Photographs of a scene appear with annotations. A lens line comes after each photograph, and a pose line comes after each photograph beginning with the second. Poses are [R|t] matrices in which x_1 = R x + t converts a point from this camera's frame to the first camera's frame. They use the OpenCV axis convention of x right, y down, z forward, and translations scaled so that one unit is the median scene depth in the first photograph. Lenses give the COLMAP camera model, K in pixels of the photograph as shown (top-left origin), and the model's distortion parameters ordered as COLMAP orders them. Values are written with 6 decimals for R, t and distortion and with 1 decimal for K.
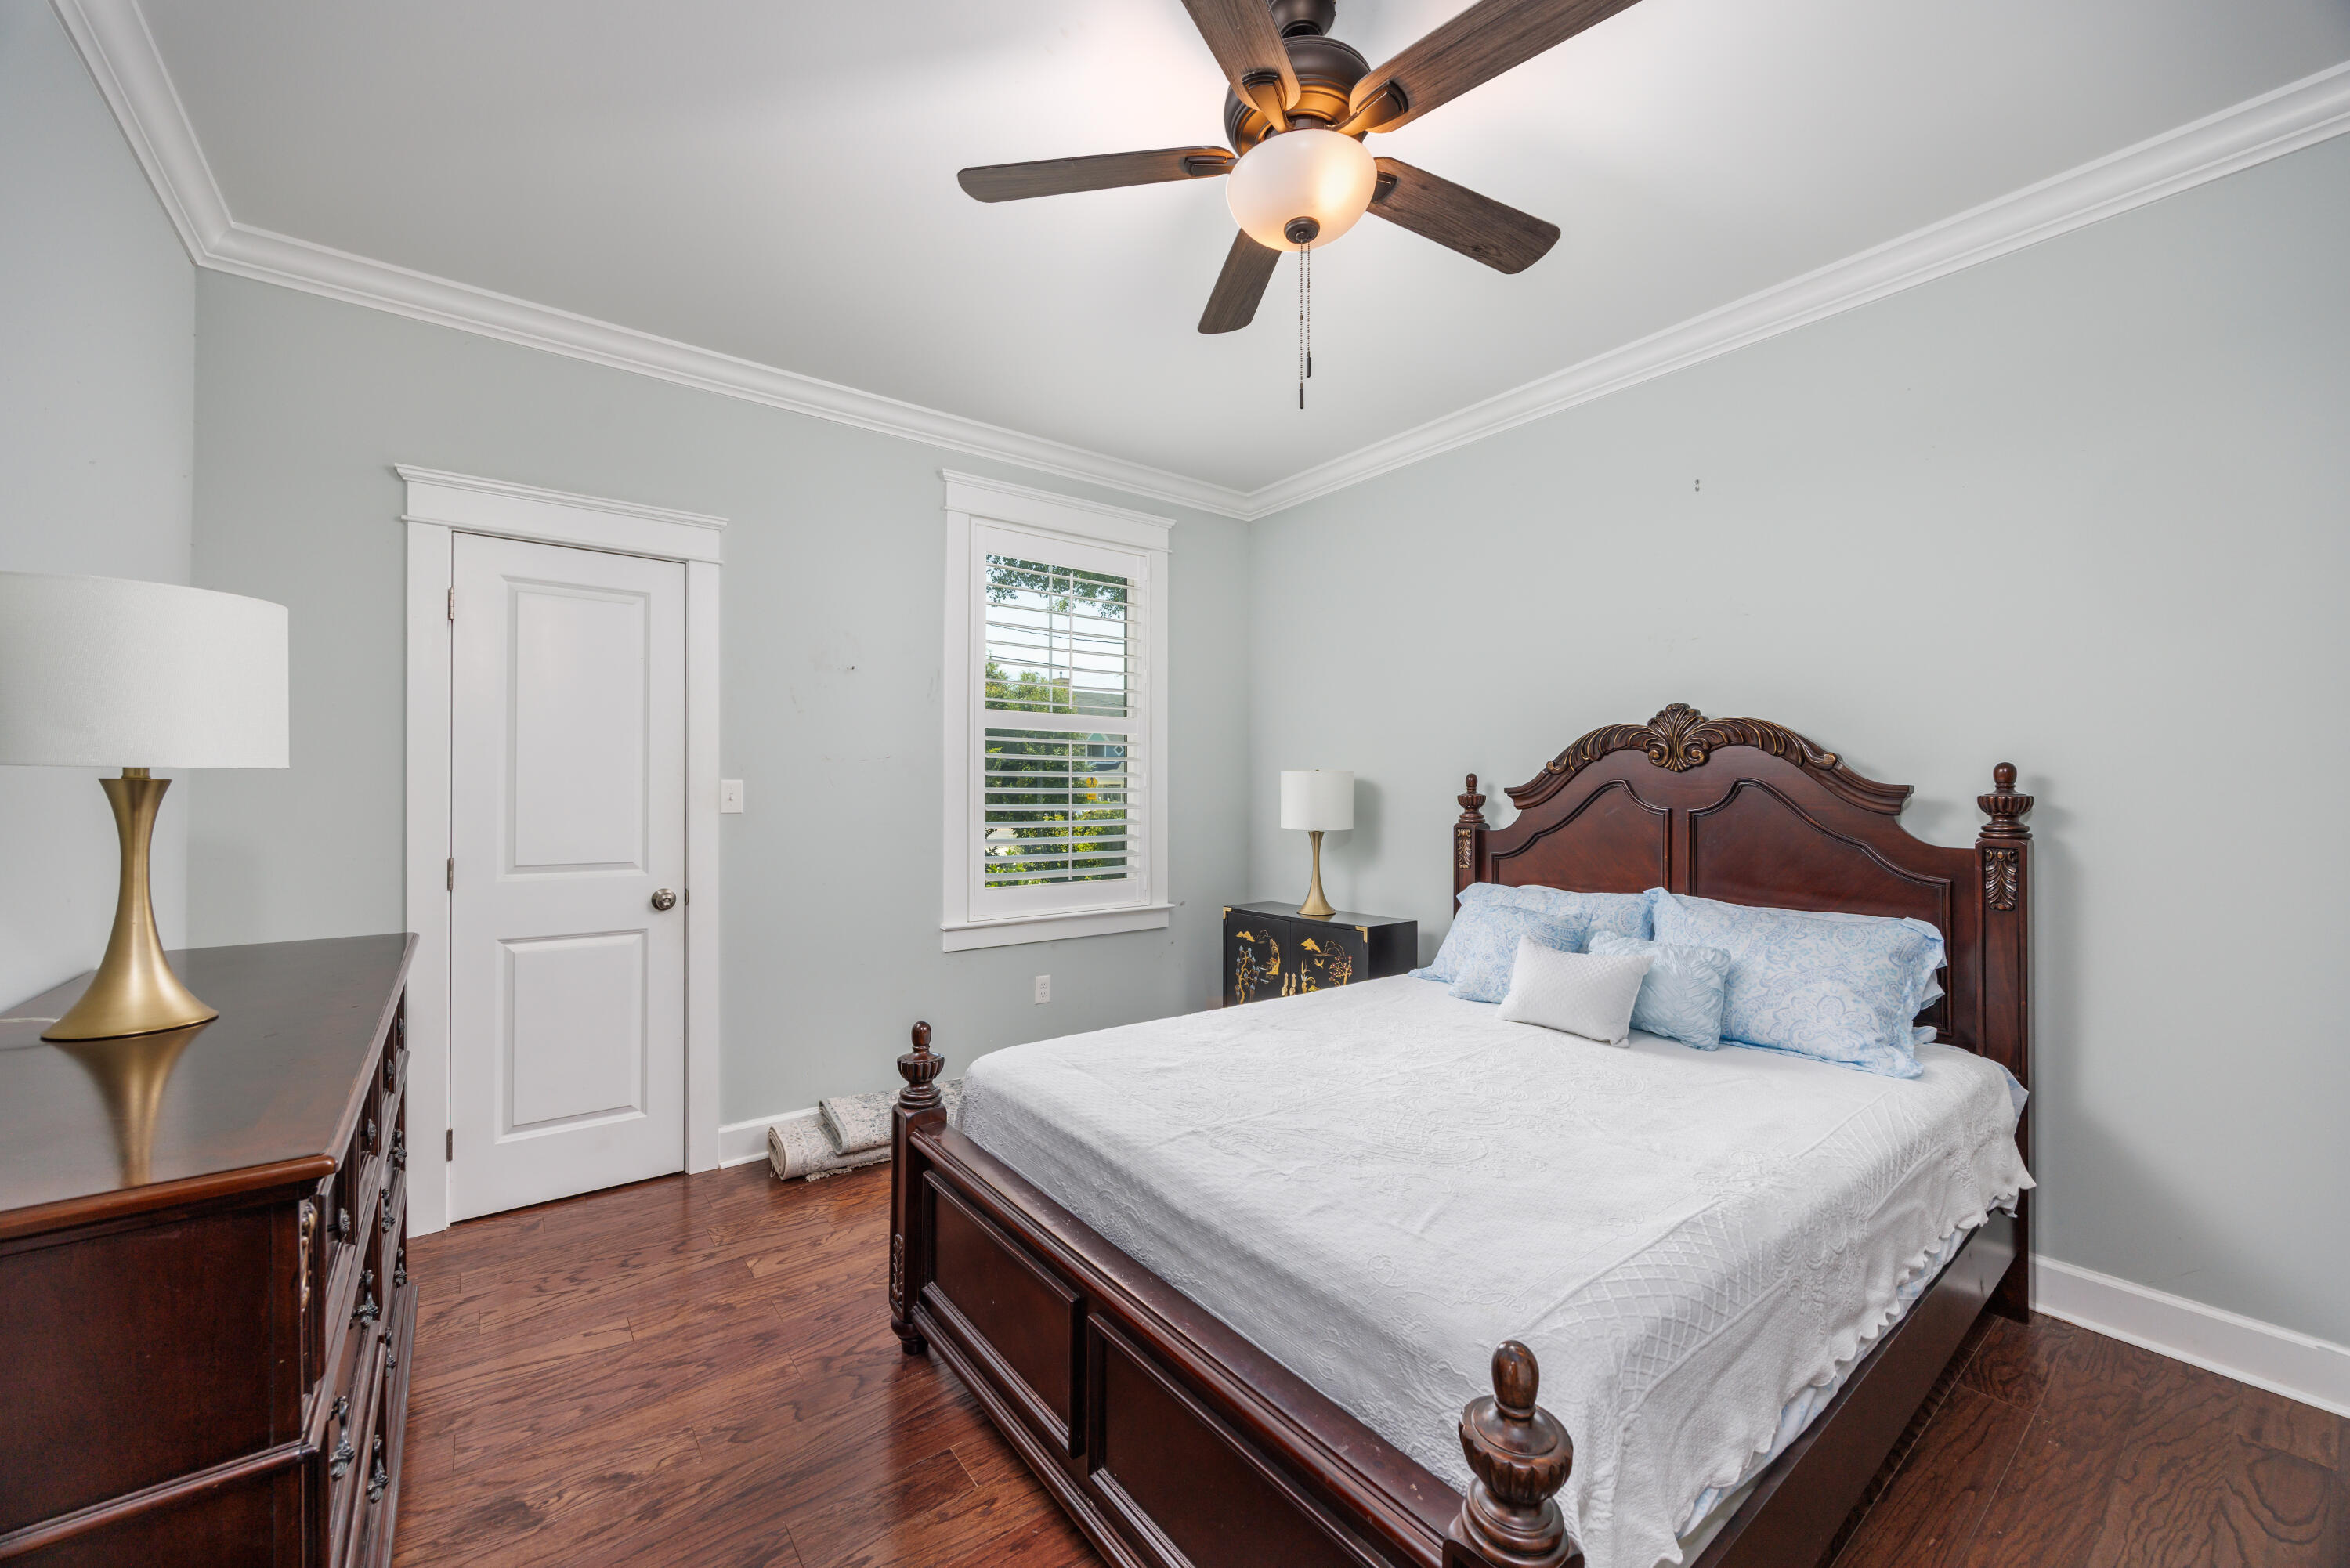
lens RADIAL K [[907.7, 0, 1180.0], [0, 907.7, 789.9], [0, 0, 1]] dist [-0.000069, 0.000152]
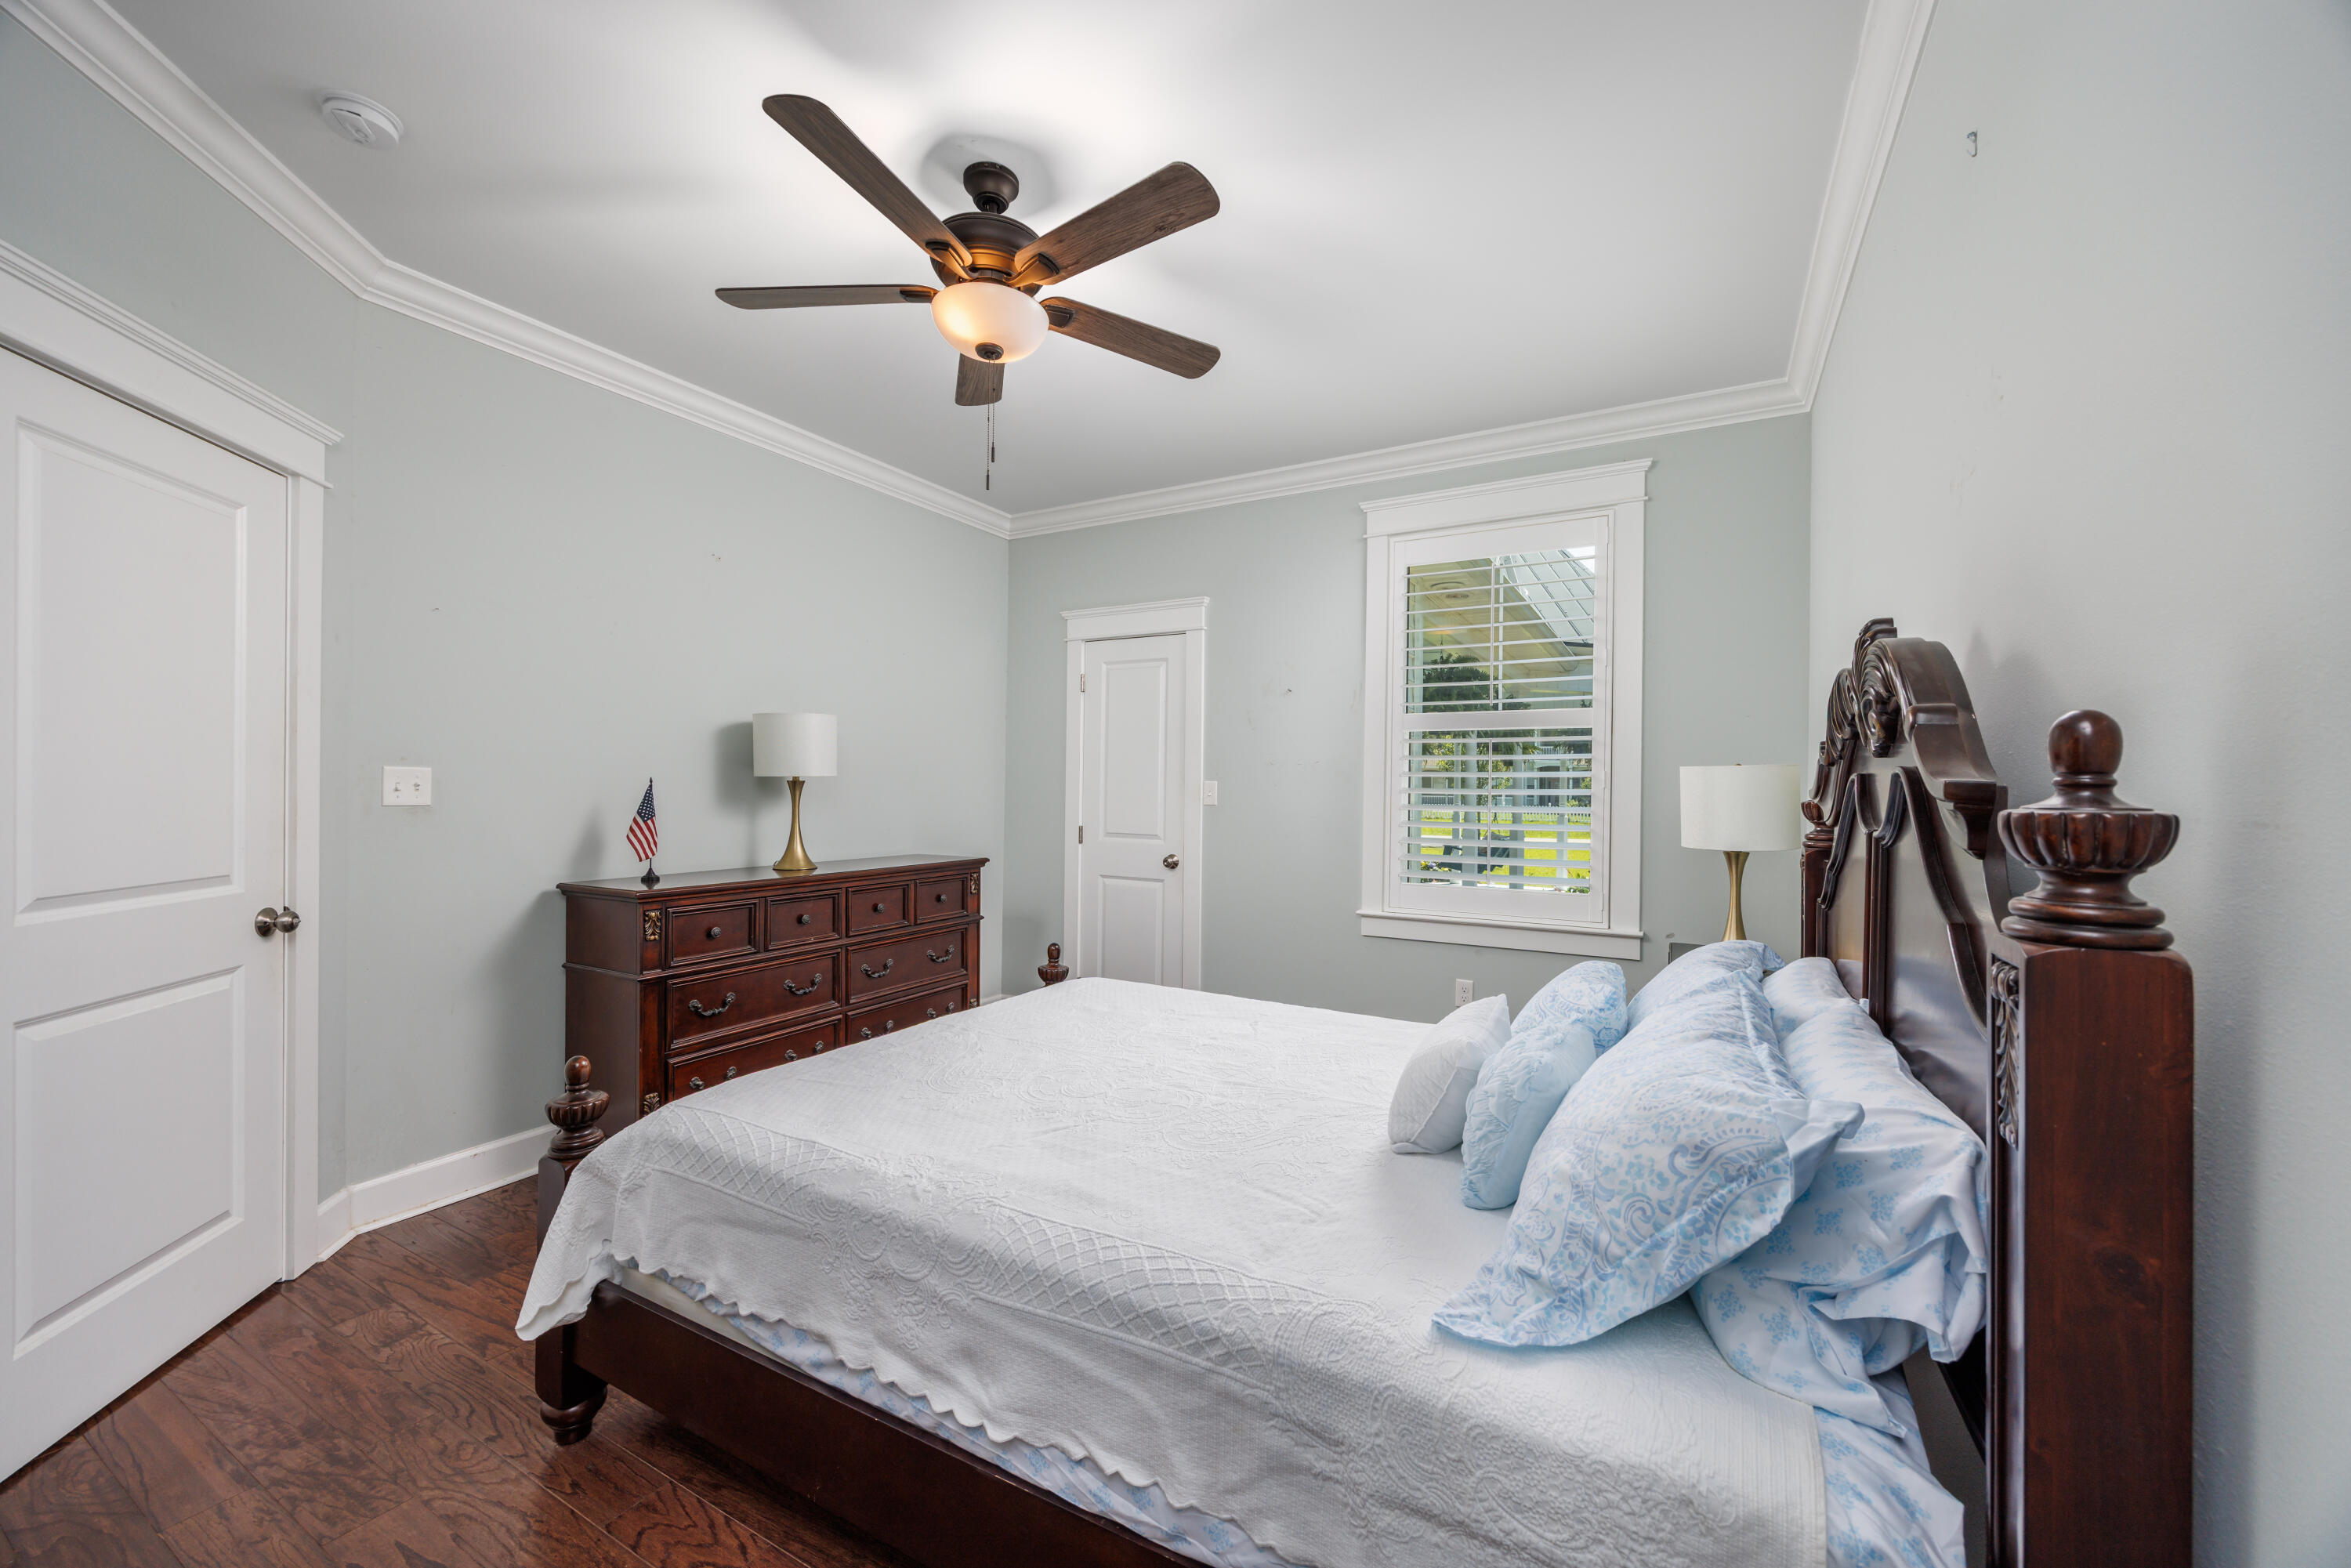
lens RADIAL K [[908.1, 0, 1180.5], [0, 908.1, 790.0], [0, 0, 1]] dist [-0.000069, 0.000152]
pose [[0.387917, 0.004384, -0.921684, 0.684370], [-0.009089, 0.999958, 0.000931, 0.001173], [0.921650, 0.008016, 0.387941, 0.360899]]
